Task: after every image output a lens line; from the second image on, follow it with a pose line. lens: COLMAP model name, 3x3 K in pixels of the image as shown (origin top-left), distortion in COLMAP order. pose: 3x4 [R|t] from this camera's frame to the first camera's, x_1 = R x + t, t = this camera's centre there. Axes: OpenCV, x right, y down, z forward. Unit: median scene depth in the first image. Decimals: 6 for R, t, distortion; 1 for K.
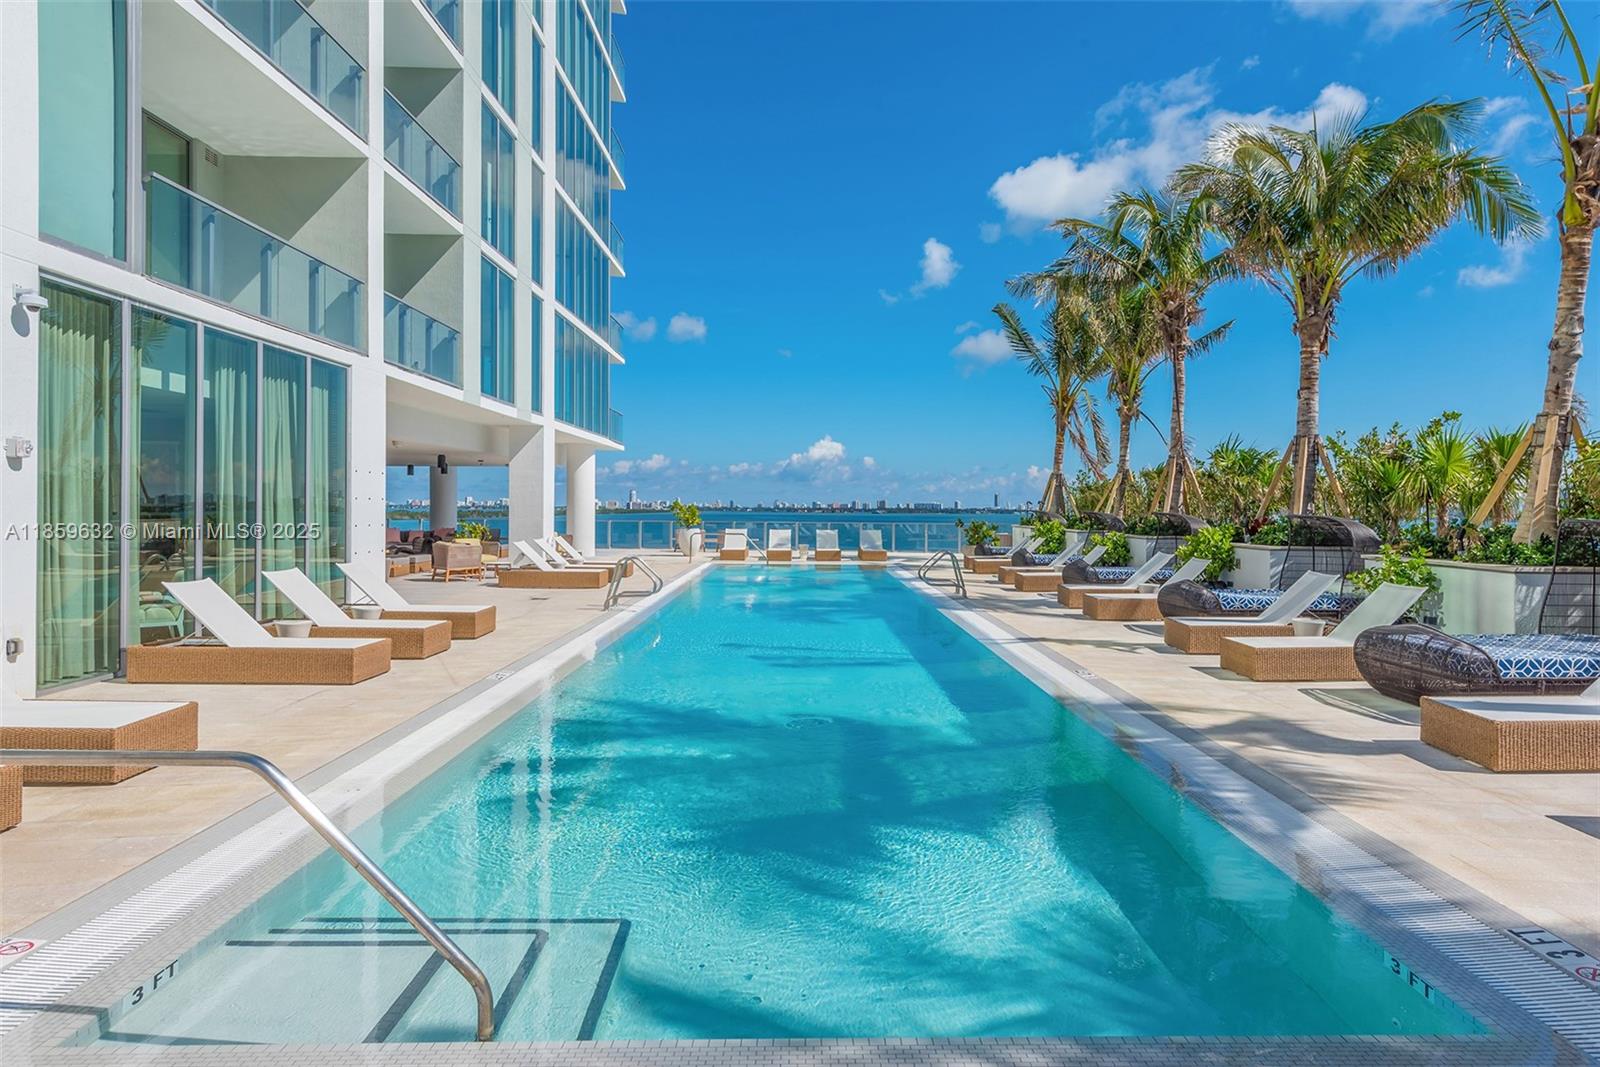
lens RADIAL K [[955.6, 0, 793.2], [0, 955.6, 519.3], [0, 0, 1]] dist [-0.013733, 0.000052]
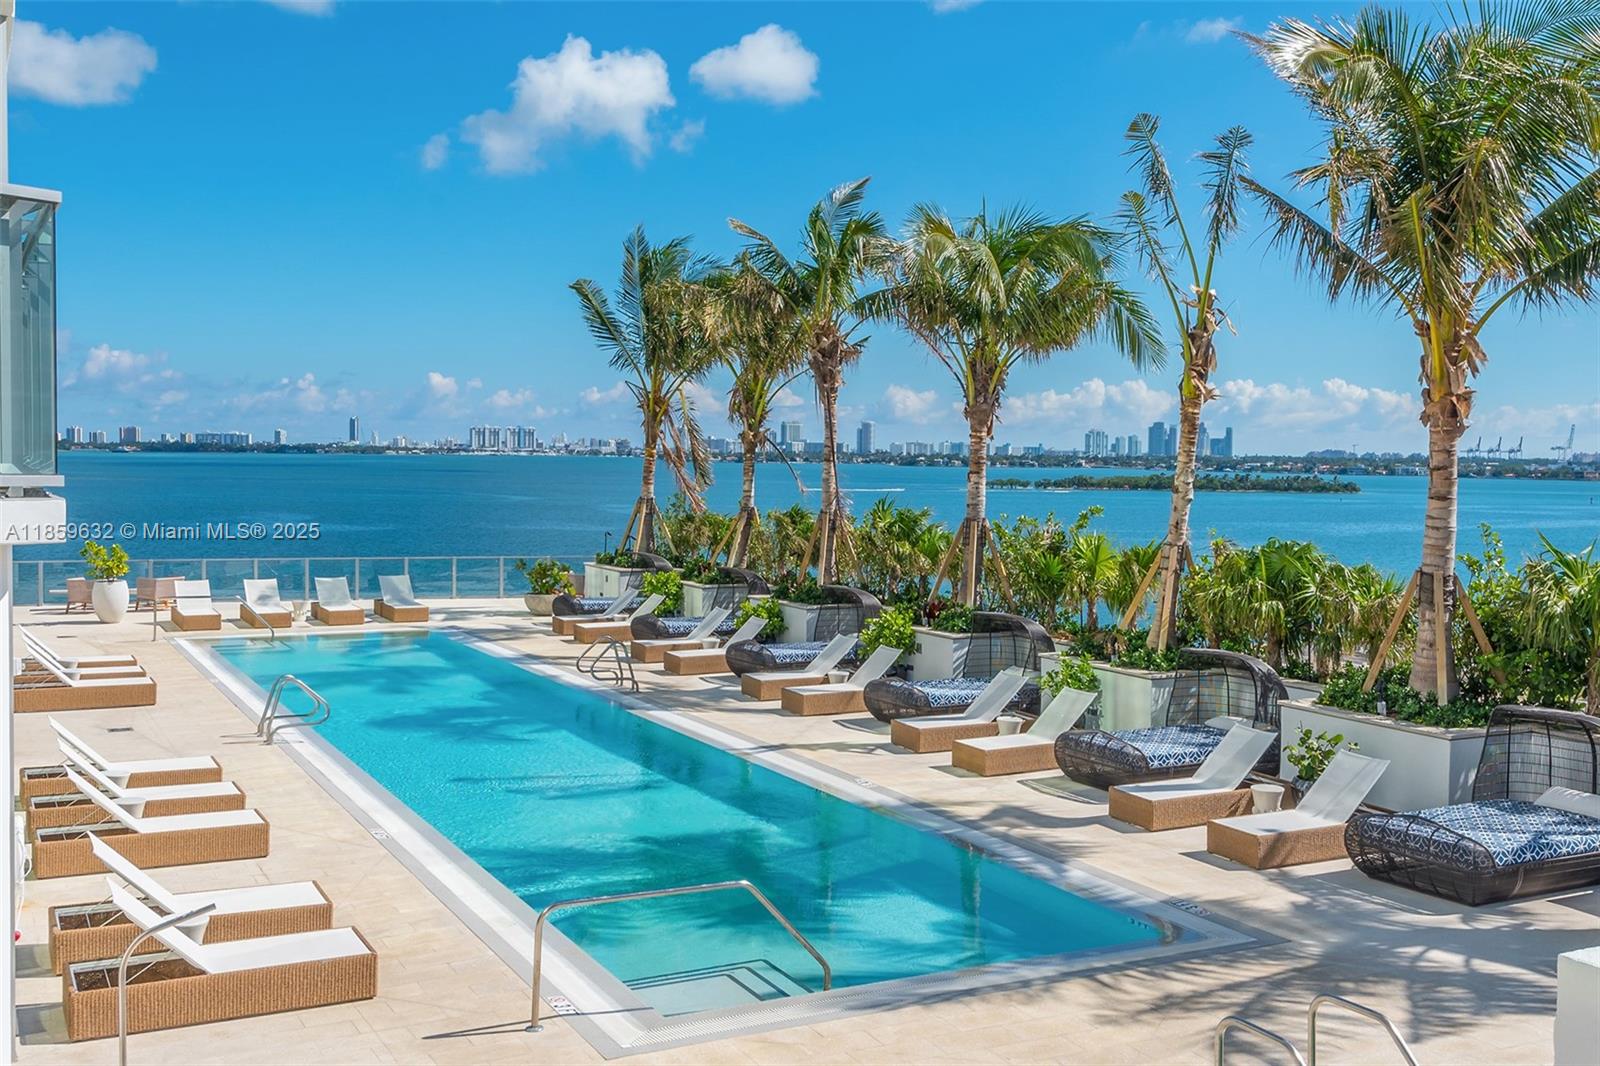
lens RADIAL K [[1732.0, 0, 794.4], [0, 1732.0, 532.7], [0, 0, 1]] dist [0.065744, 0.000000]
pose [[0.890623, -0.022516, 0.454184, -0.494684], [0.001363, 0.998901, 0.046847, -0.165533], [-0.454739, -0.041104, 0.889676, -0.586162]]
